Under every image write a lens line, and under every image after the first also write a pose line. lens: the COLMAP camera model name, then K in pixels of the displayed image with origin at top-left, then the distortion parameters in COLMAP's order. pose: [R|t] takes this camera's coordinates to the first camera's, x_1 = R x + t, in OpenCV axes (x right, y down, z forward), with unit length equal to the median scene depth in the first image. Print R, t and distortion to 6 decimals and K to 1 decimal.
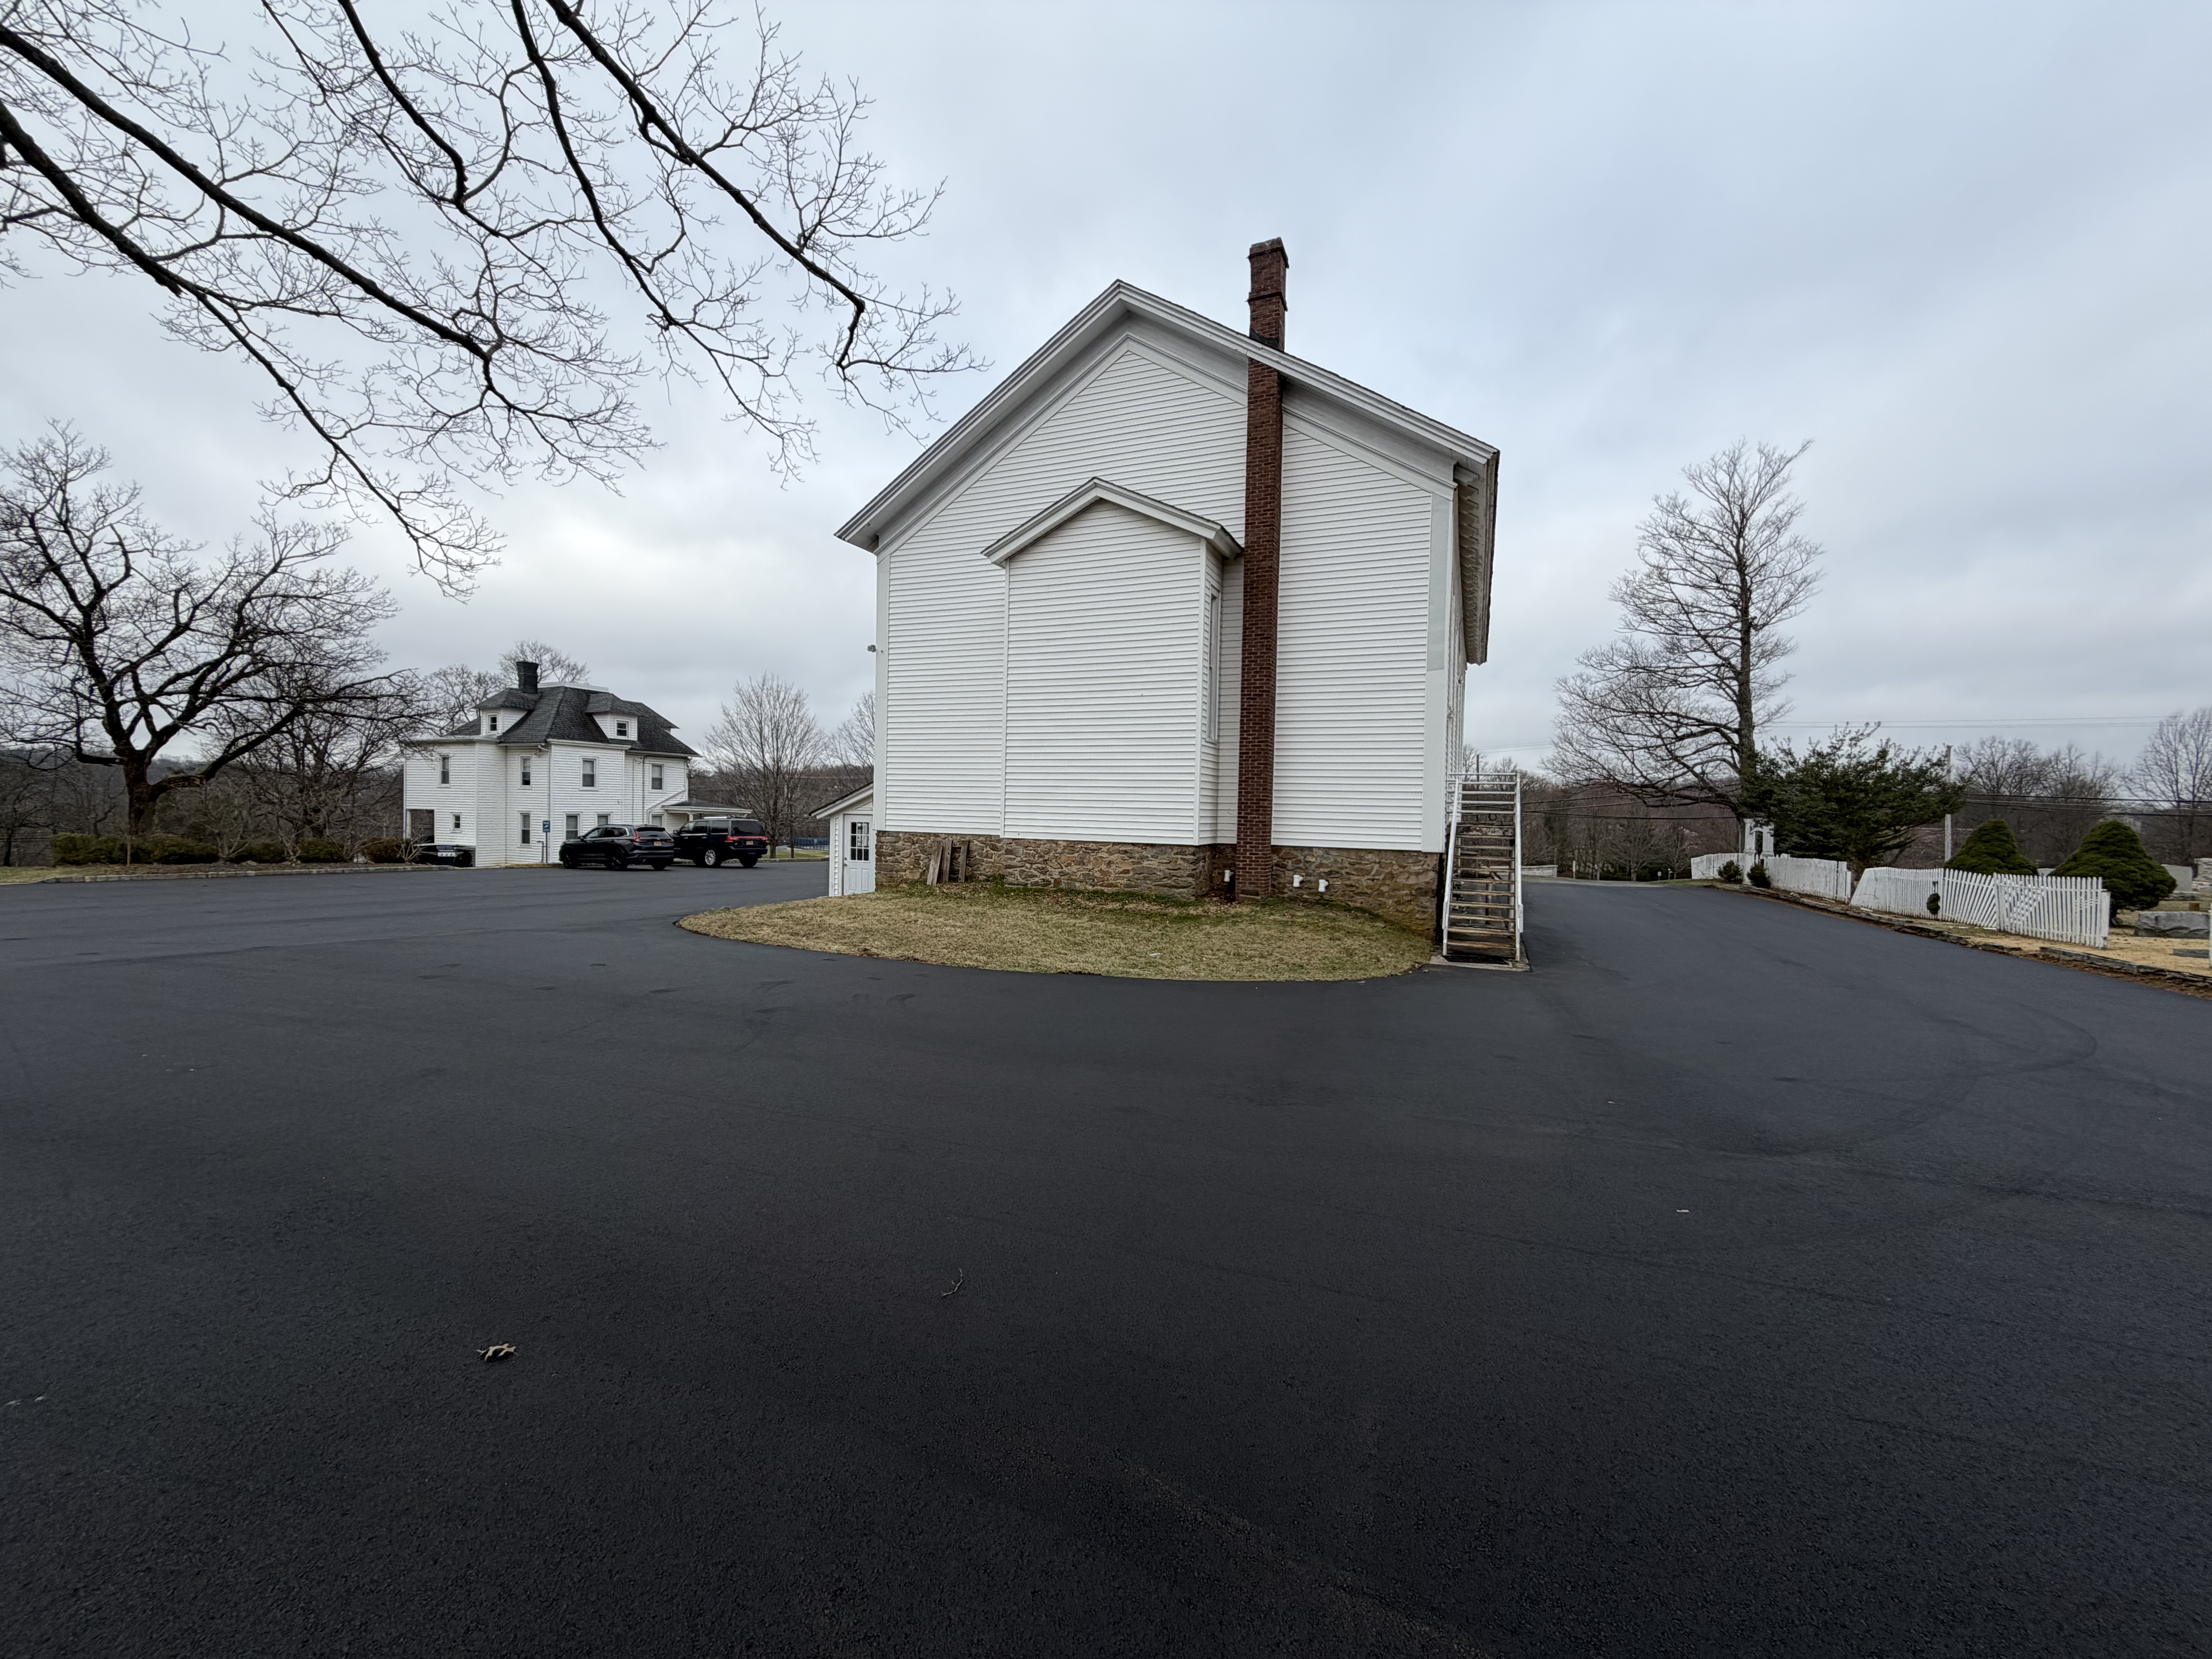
lens RADIAL K [[887.5, 0, 1105.2], [0, 887.5, 827.6], [0, 0, 1]] dist [0.004786, -0.000404]
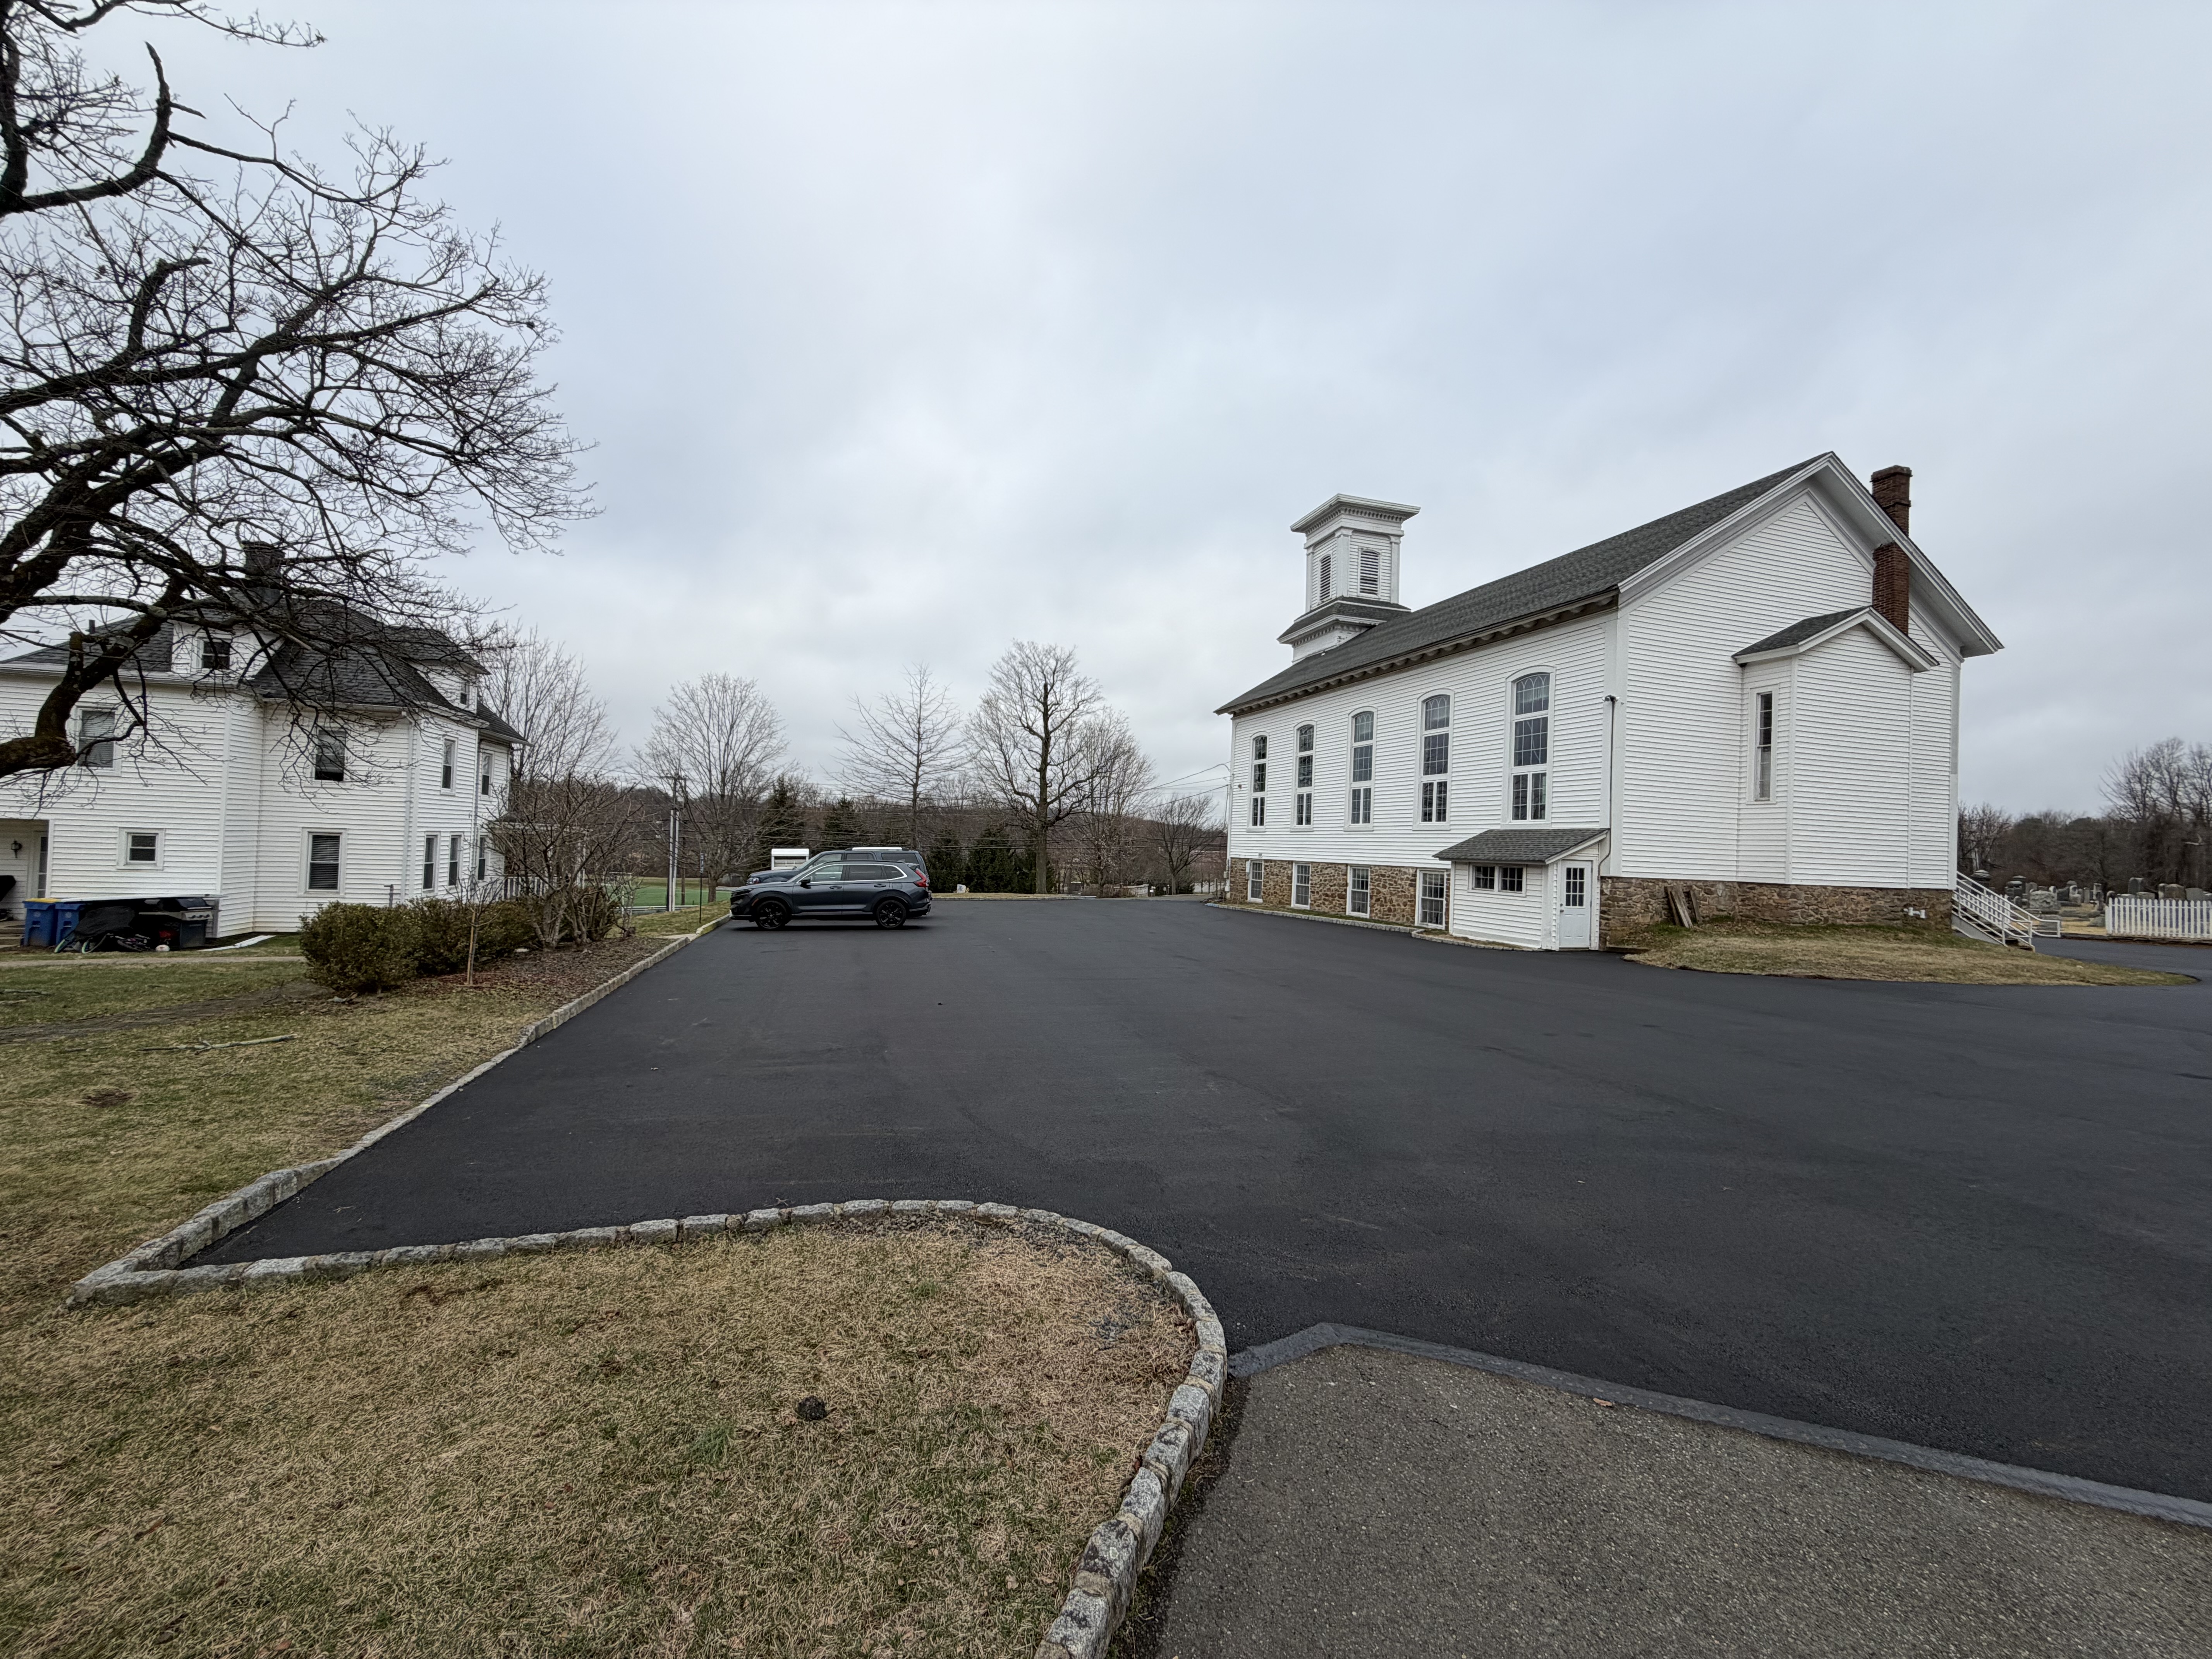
lens RADIAL K [[887.5, 0, 1094.6], [0, 887.5, 831.1], [0, 0, 1]] dist [0.004786, -0.000404]
pose [[0.764003, 0.018860, 0.644937, -1.350130], [-0.009554, 0.999794, -0.017920, -0.023860], [-0.645142, 0.007529, 0.764025, 0.604517]]
